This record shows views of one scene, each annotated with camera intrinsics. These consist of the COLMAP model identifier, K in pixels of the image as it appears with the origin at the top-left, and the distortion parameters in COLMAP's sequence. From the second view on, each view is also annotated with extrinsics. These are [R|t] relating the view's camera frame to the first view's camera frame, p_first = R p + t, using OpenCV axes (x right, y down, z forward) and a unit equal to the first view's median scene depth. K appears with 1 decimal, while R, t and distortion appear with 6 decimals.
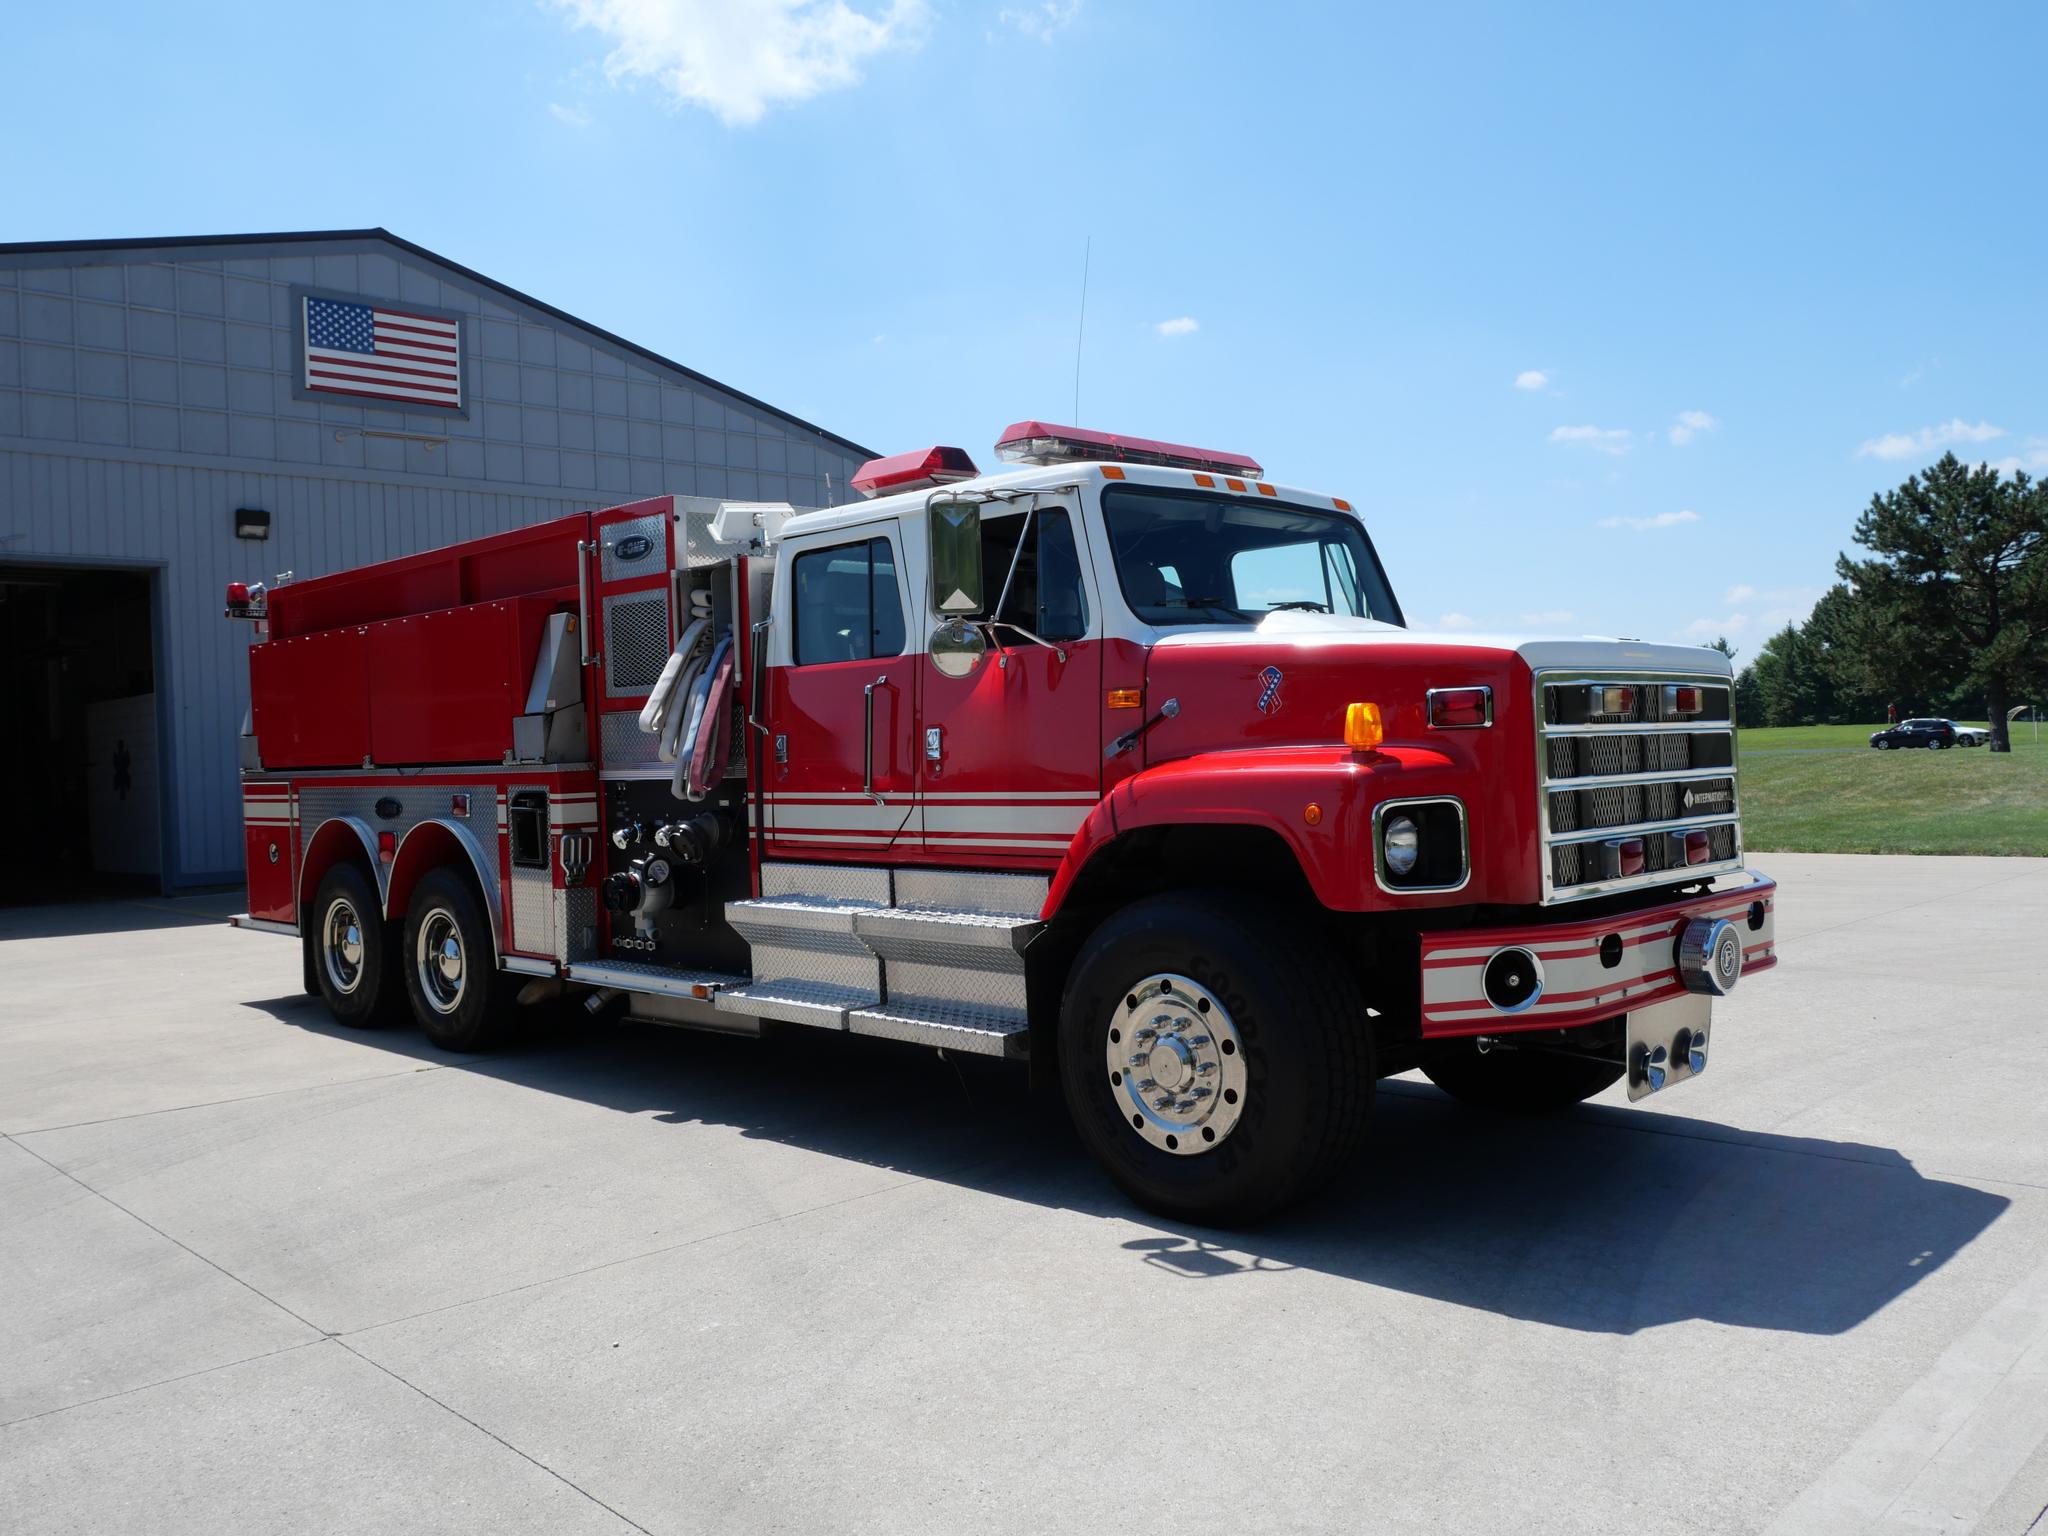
lens RADIAL K [[1661.0, 0, 1017.2], [0, 1661.0, 767.1], [0, 0, 1]] dist [-0.026332, 0.004356]
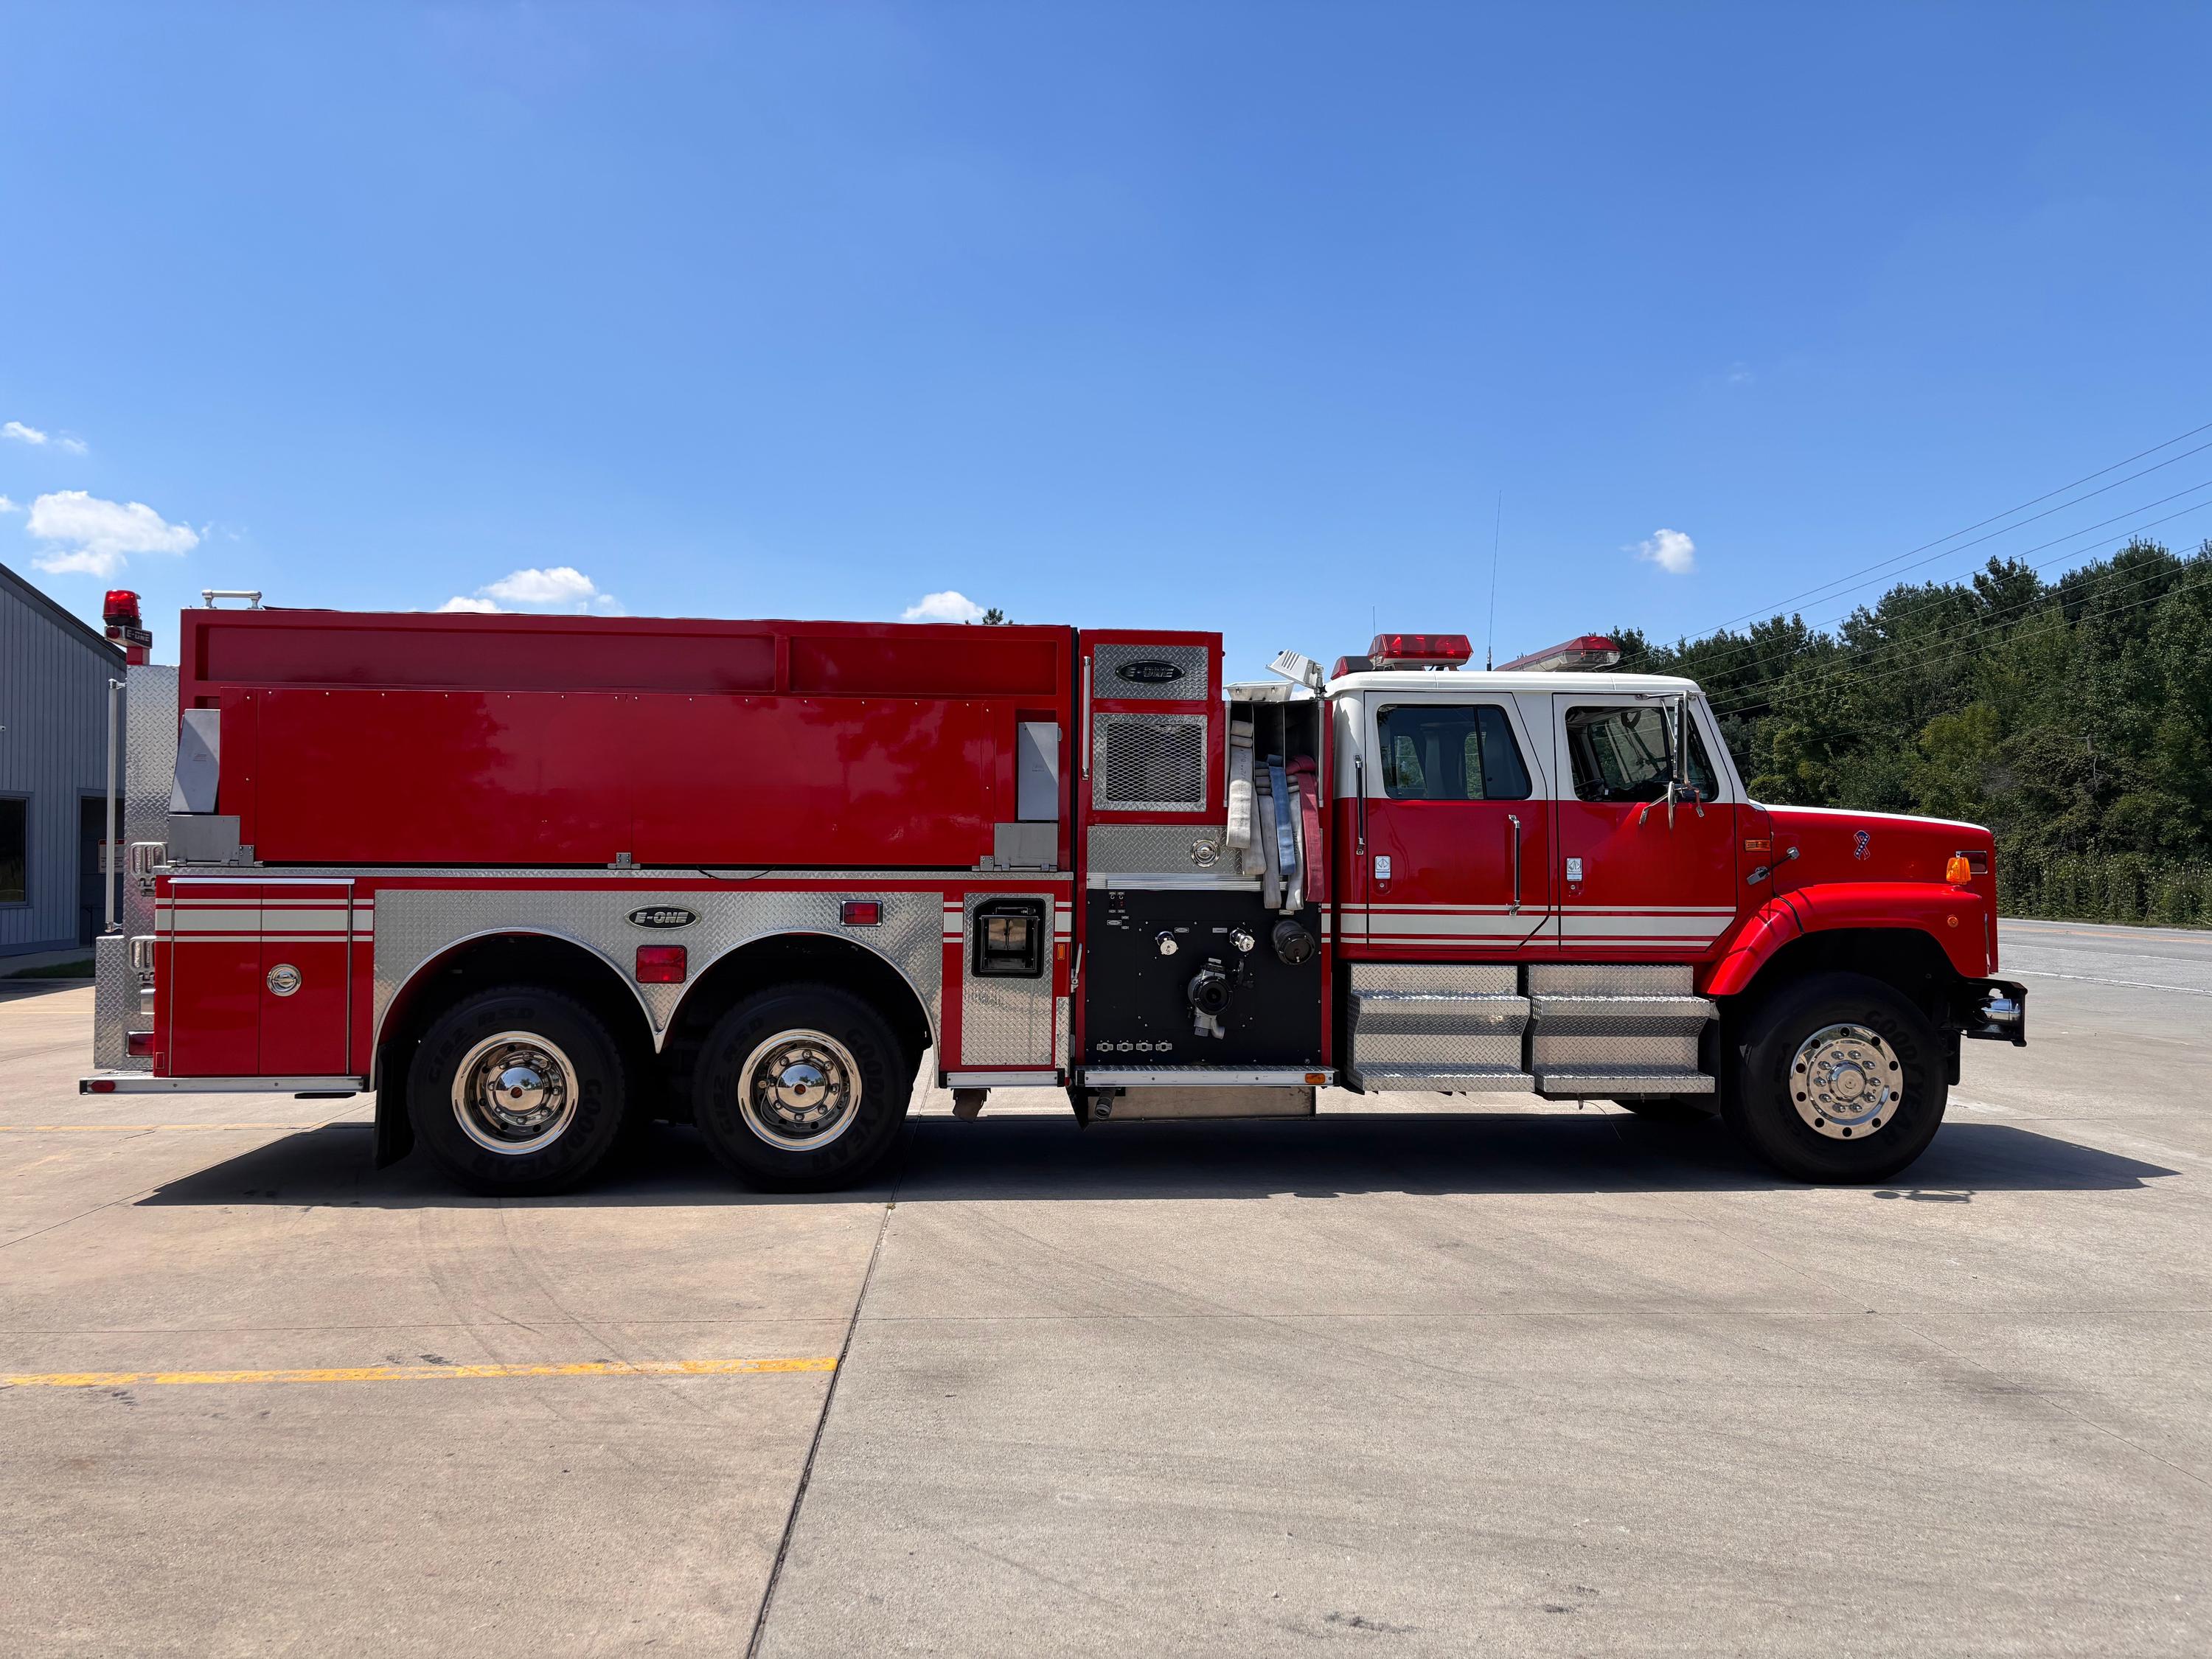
lens RADIAL K [[1671.3, 0, 1130.6], [0, 1671.3, 809.4], [0, 0, 1]] dist [0.102403, -0.158552]
pose [[0.640501, 0.056476, 0.765878, -1.279207], [-0.018882, 0.998149, -0.057813, 0.022148], [-0.767725, 0.022568, 0.640382, 0.394388]]
